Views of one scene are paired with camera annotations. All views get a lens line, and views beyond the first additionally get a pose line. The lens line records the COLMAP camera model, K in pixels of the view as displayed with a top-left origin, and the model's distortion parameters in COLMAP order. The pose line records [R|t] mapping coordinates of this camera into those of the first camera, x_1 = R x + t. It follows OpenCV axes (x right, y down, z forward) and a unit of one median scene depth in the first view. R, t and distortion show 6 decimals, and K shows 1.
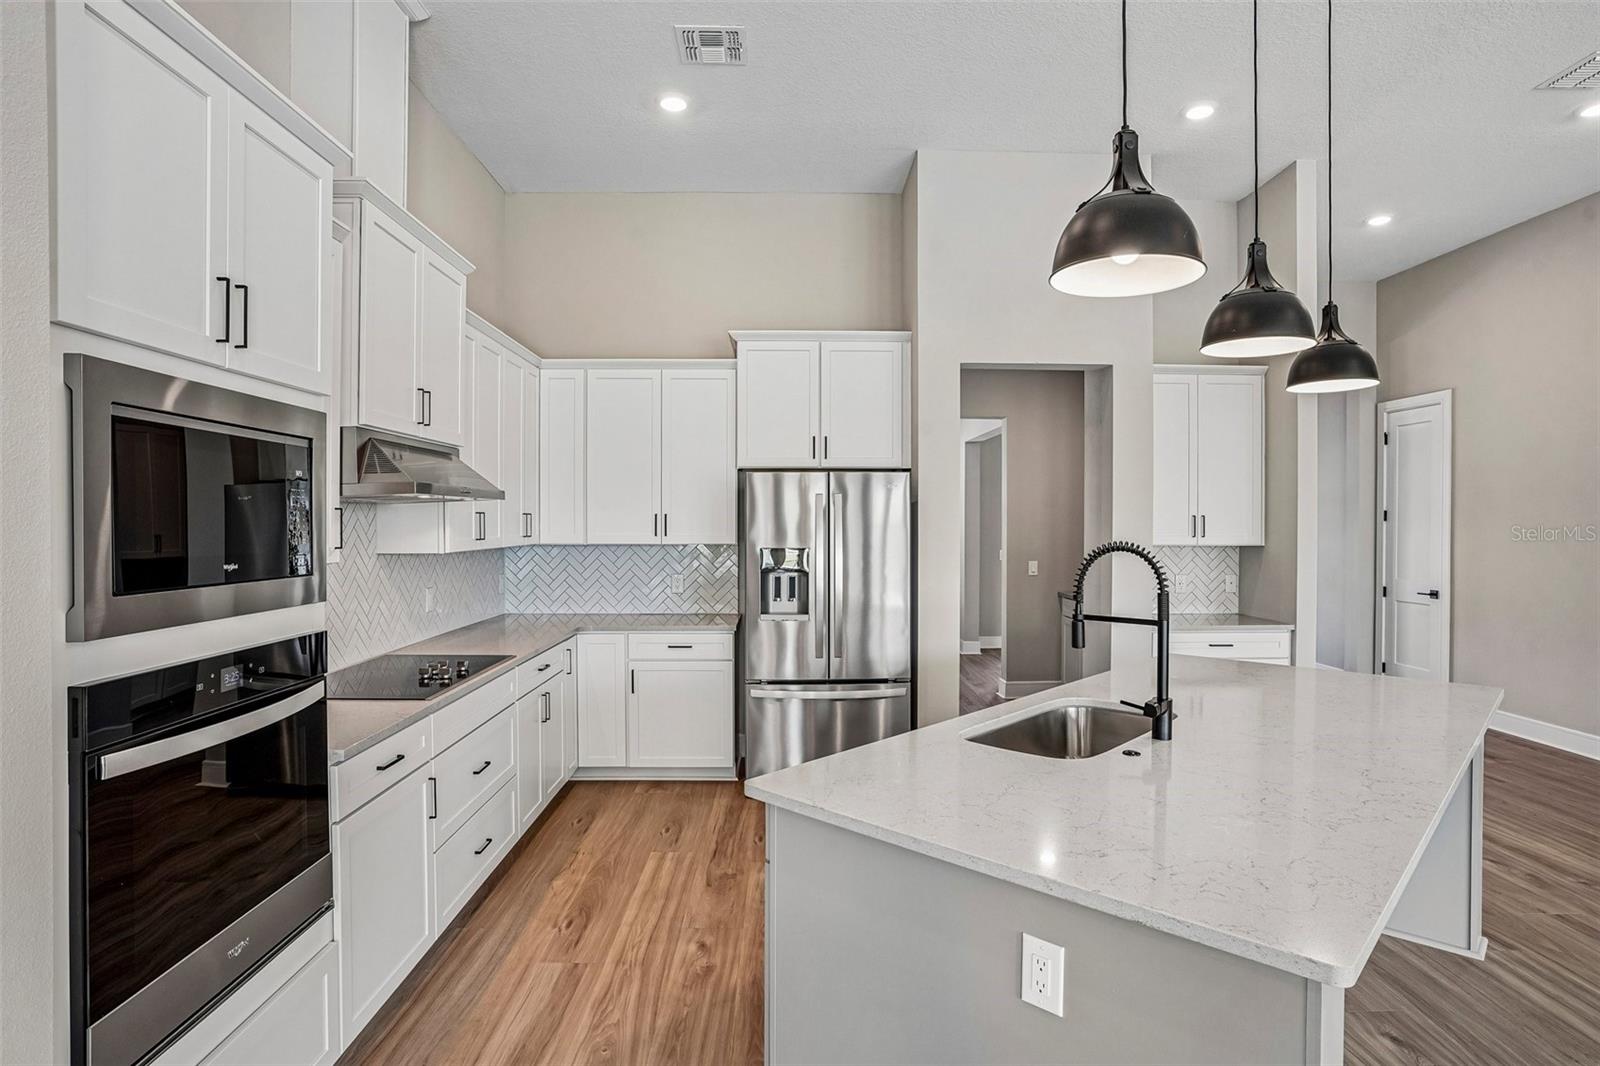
lens RADIAL K [[875.4, 0, 804.3], [0, 875.4, 521.7], [0, 0, 1]] dist [-0.001147, 0.000248]
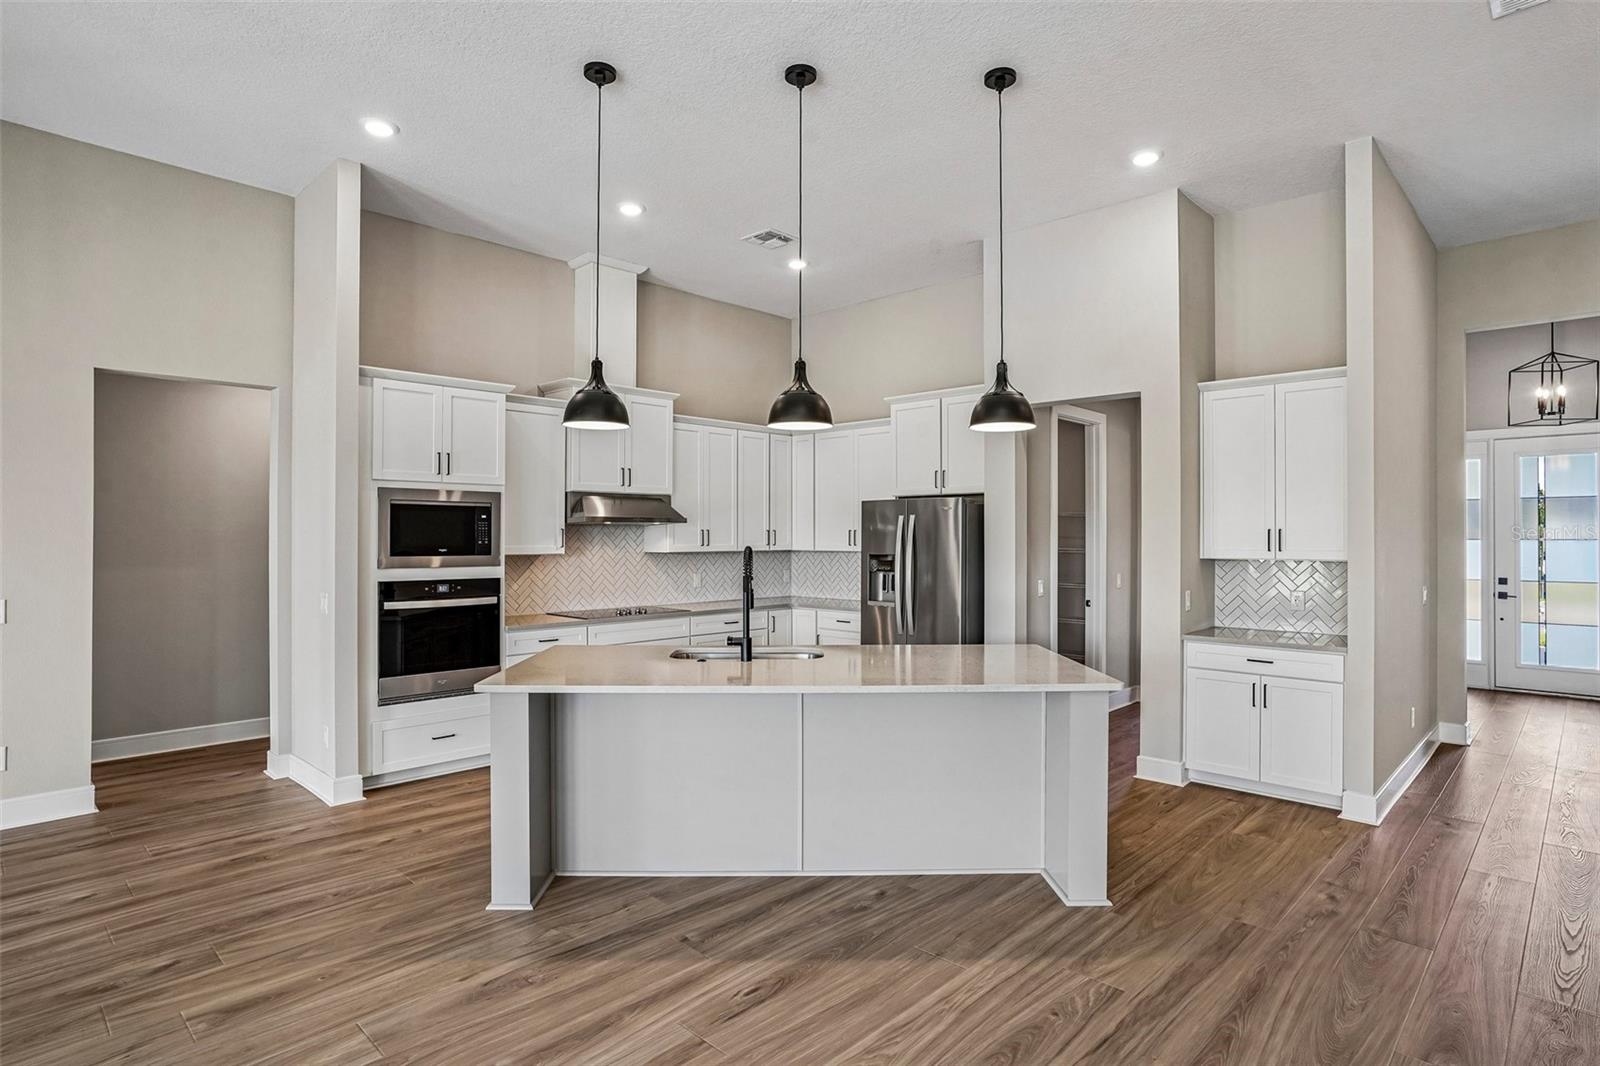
lens RADIAL K [[829.8, 0, 767.1], [0, 829.8, 527.6], [0, 0, 1]] dist [-0.021824, 0.001246]
pose [[0.683880, -0.006377, -0.729566, 1.325041], [-0.000939, 0.999953, -0.009621, 0.000074], [0.729594, 0.007265, 0.683842, -0.065713]]
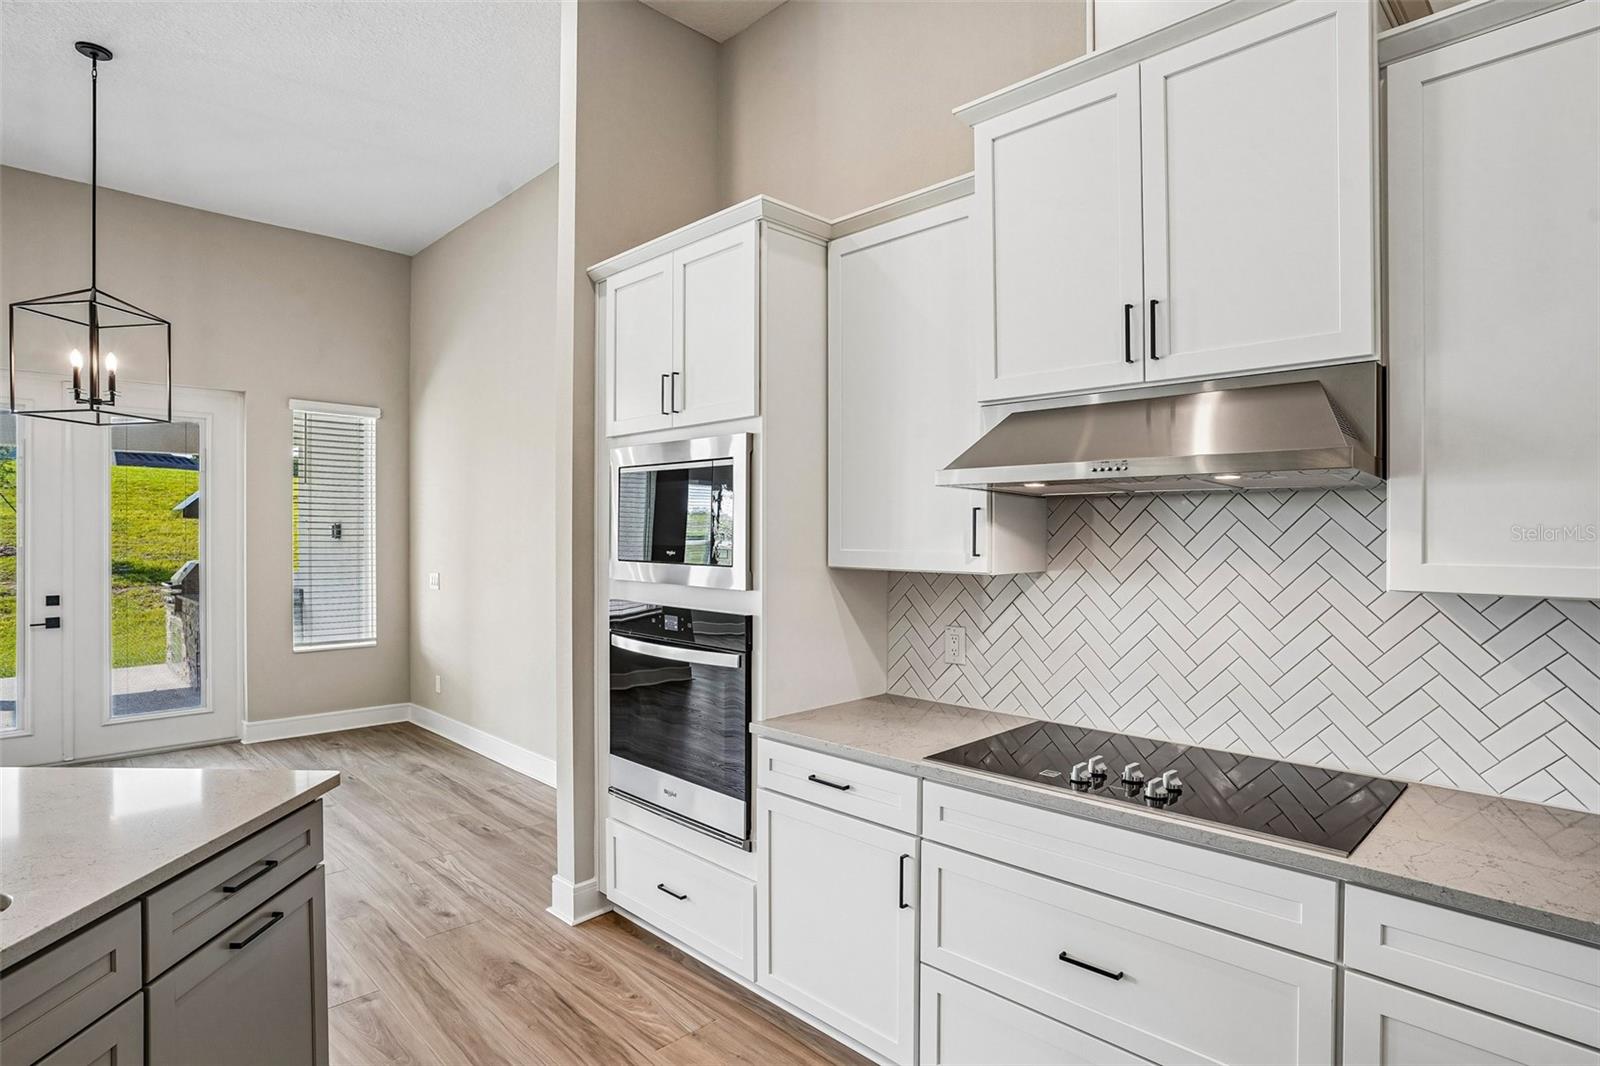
lens RADIAL K [[829.8, 0, 793.8], [0, 829.8, 531.7], [0, 0, 1]] dist [-0.021824, 0.001246]
pose [[-0.727819, -0.000062, -0.685770, 0.184281], [0.000889, 0.999999, -0.001035, 0.006139], [0.685769, -0.001363, -0.727818, 1.383169]]
